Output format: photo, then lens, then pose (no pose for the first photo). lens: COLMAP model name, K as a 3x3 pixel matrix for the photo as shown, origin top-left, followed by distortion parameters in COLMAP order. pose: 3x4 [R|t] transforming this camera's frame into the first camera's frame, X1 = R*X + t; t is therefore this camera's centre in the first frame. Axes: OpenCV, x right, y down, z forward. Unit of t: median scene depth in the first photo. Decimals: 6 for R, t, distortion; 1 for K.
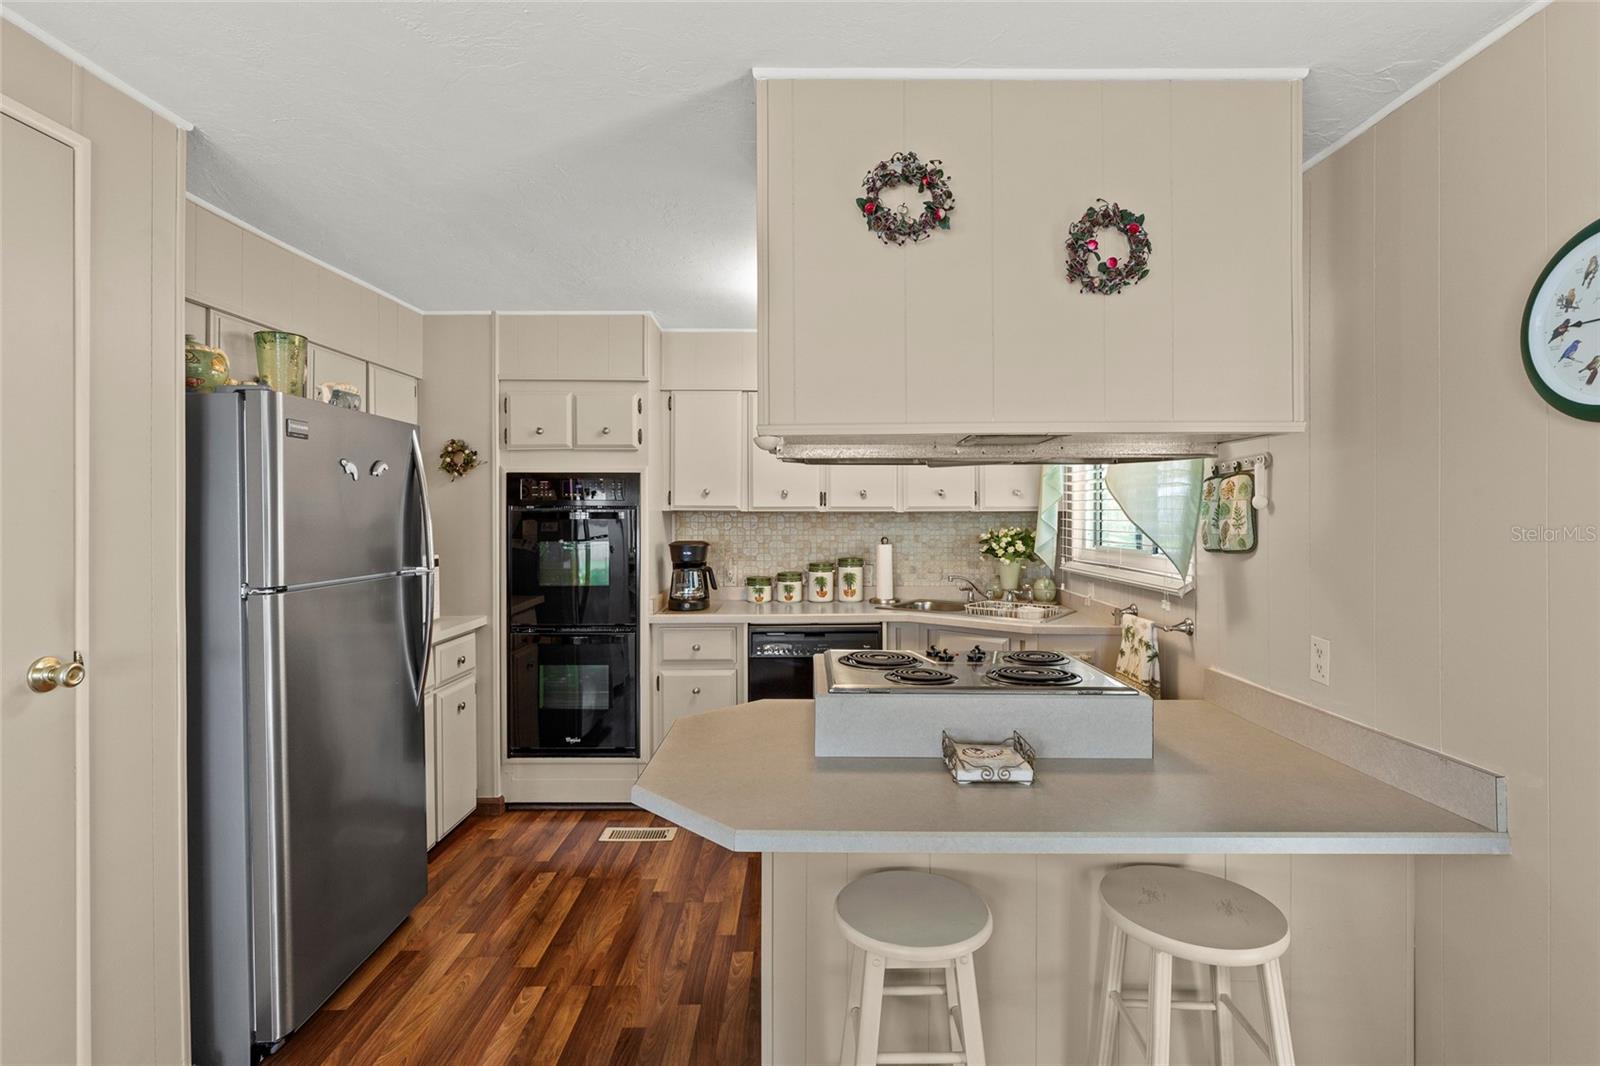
lens RADIAL K [[759.7, 0, 823.2], [0, 759.7, 515.0], [0, 0, 1]] dist [-0.005133, -0.000372]
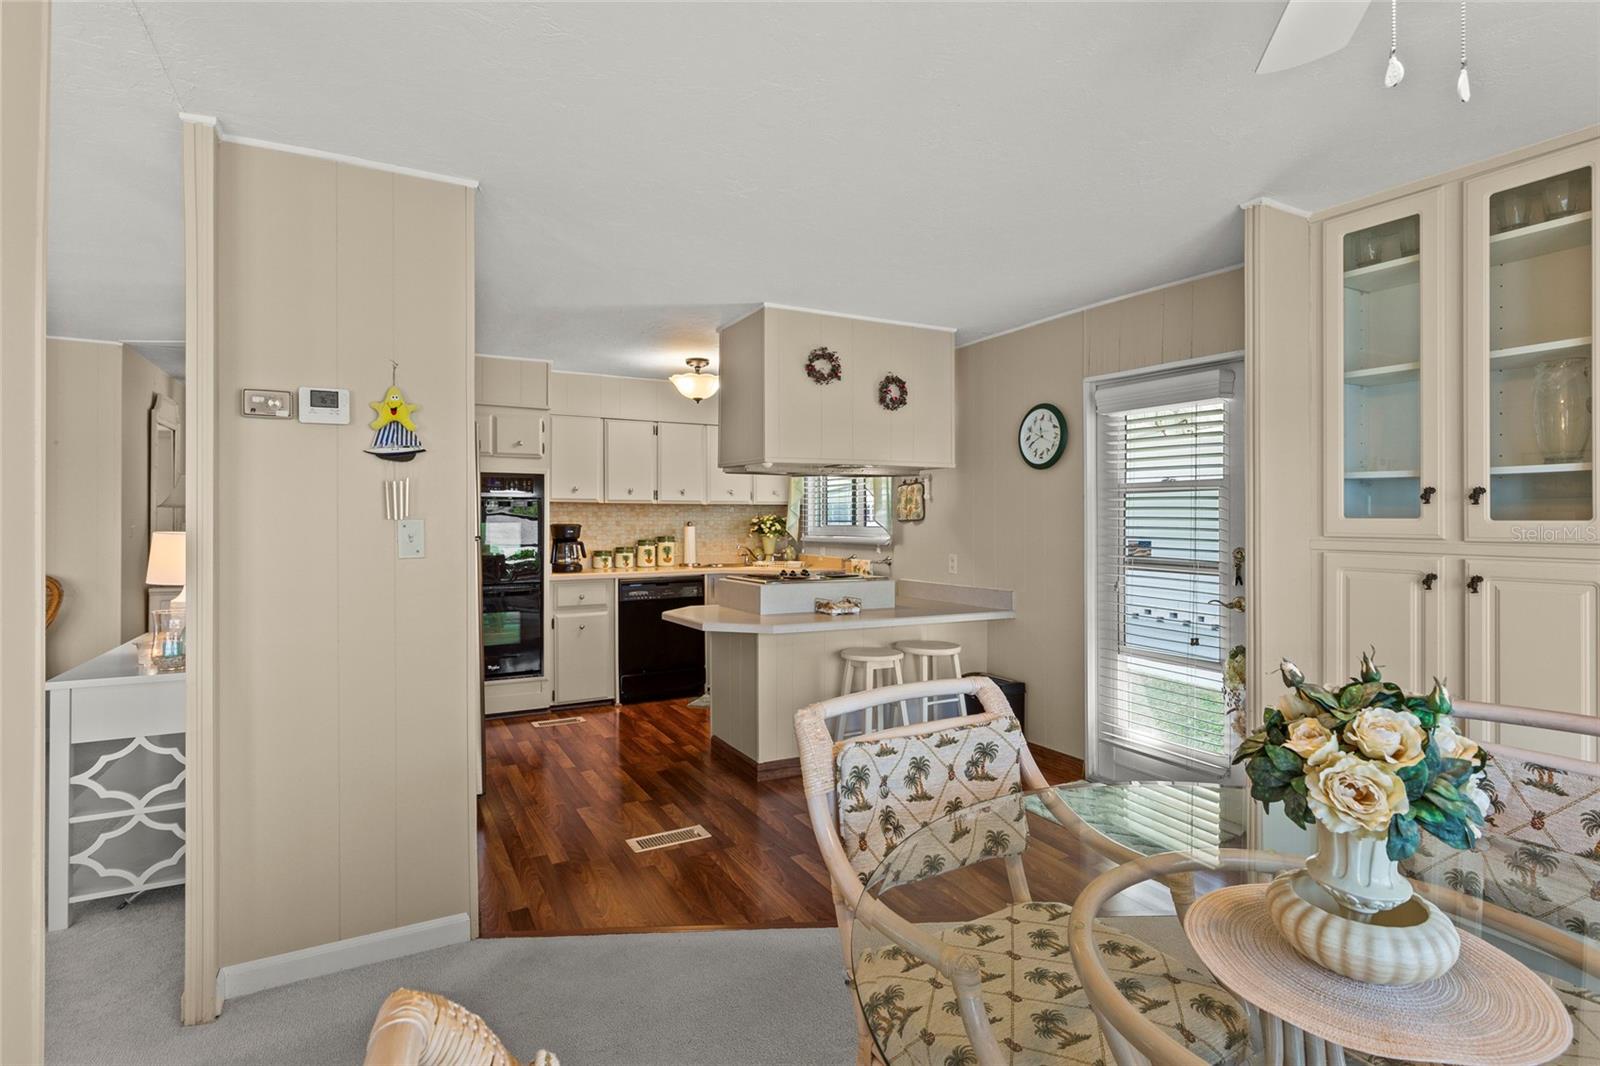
lens RADIAL K [[759.7, 0, 816.8], [0, 759.7, 519.1], [0, 0, 1]] dist [-0.005133, -0.000372]
pose [[0.882941, -0.000456, 0.469483, -0.449191], [0.002027, 0.999994, -0.002841, 0.032759], [-0.469479, 0.003460, 0.882937, -0.480848]]
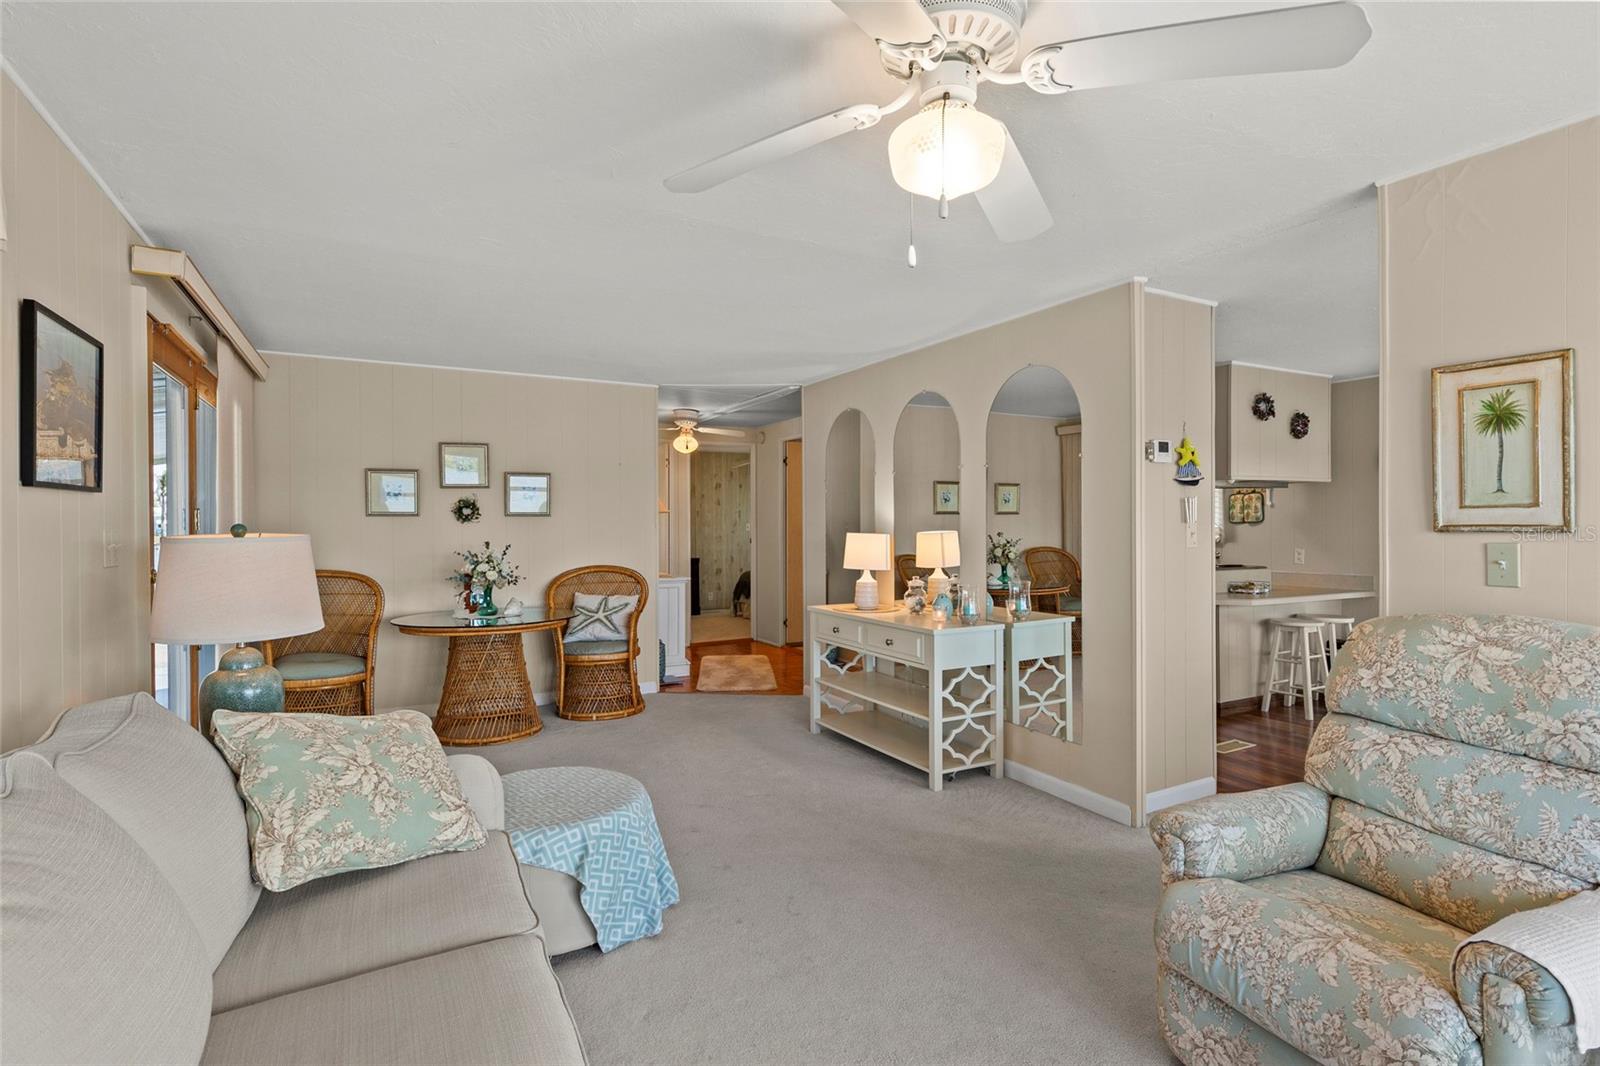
lens RADIAL K [[759.7, 0, 823.8], [0, 759.7, 535.0], [0, 0, 1]] dist [-0.005133, -0.000372]
pose [[0.882186, -0.012550, 0.470734, -1.319209], [0.007239, 0.999888, 0.013092, 0.030492], [-0.470846, -0.008142, 0.882178, -0.412940]]
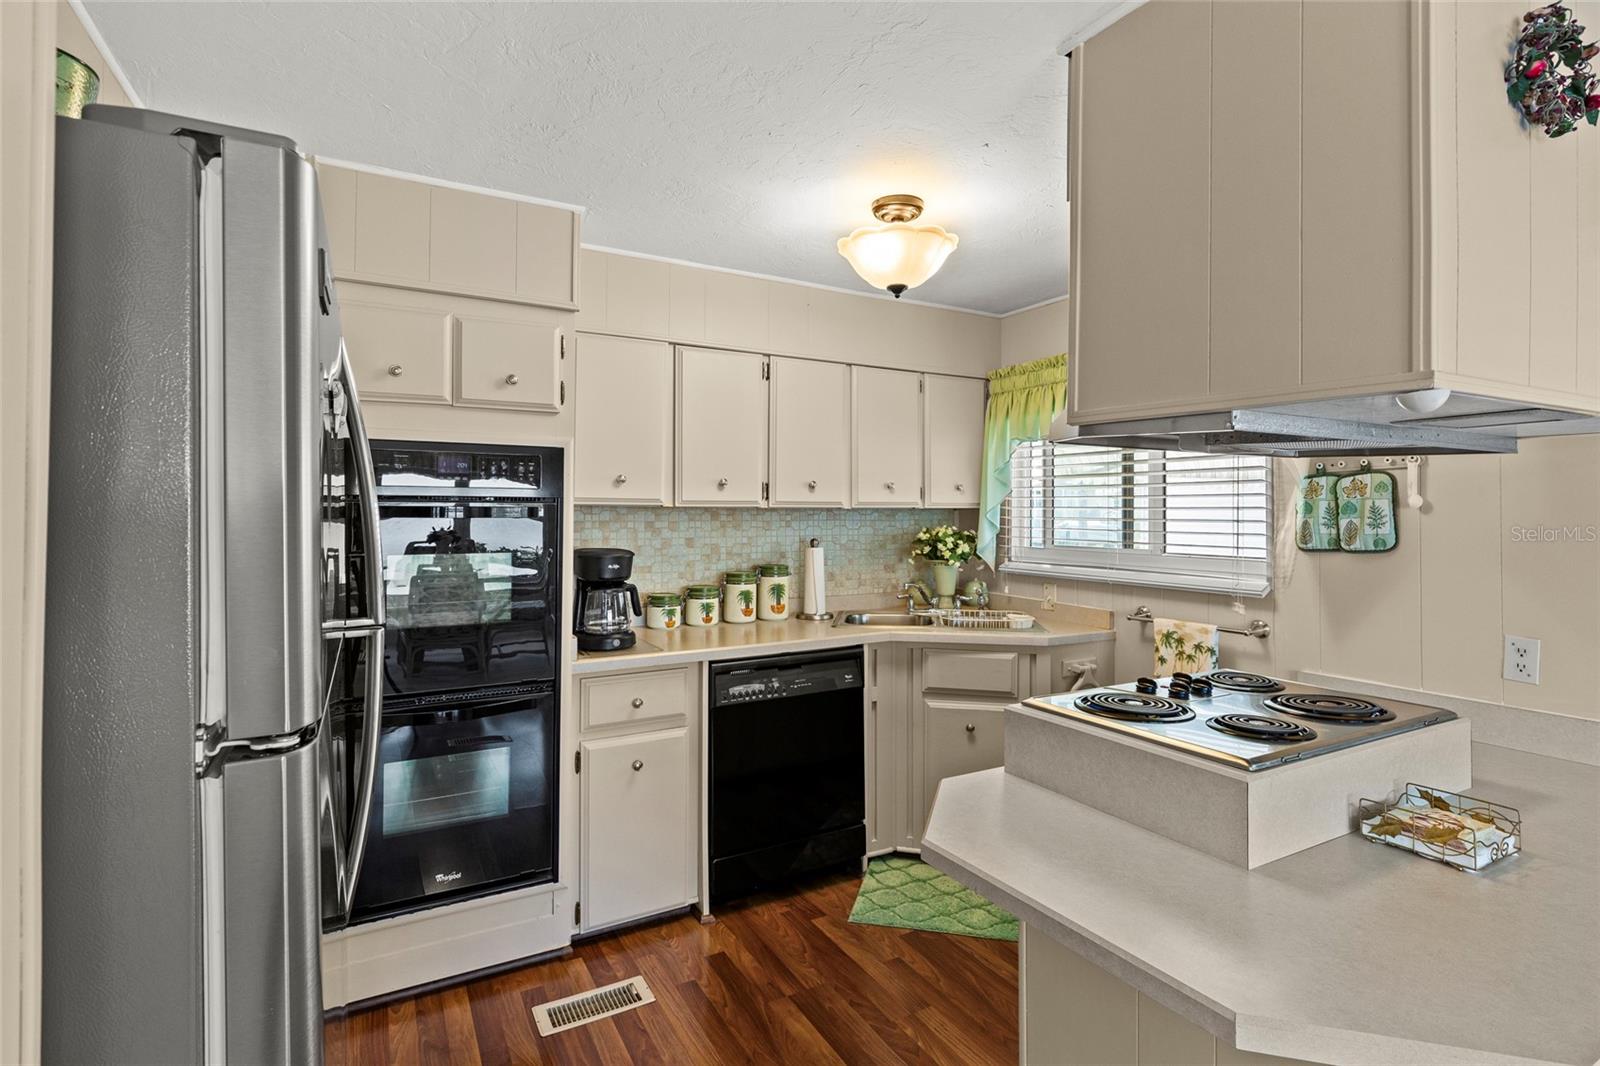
lens RADIAL K [[759.7, 0, 811.3], [0, 759.7, 500.4], [0, 0, 1]] dist [-0.005133, -0.000372]
pose [[0.879576, 0.009413, 0.475665, -0.359221], [-0.003451, 0.999904, -0.013404, -0.001643], [-0.475745, 0.010148, 0.879524, 0.310497]]
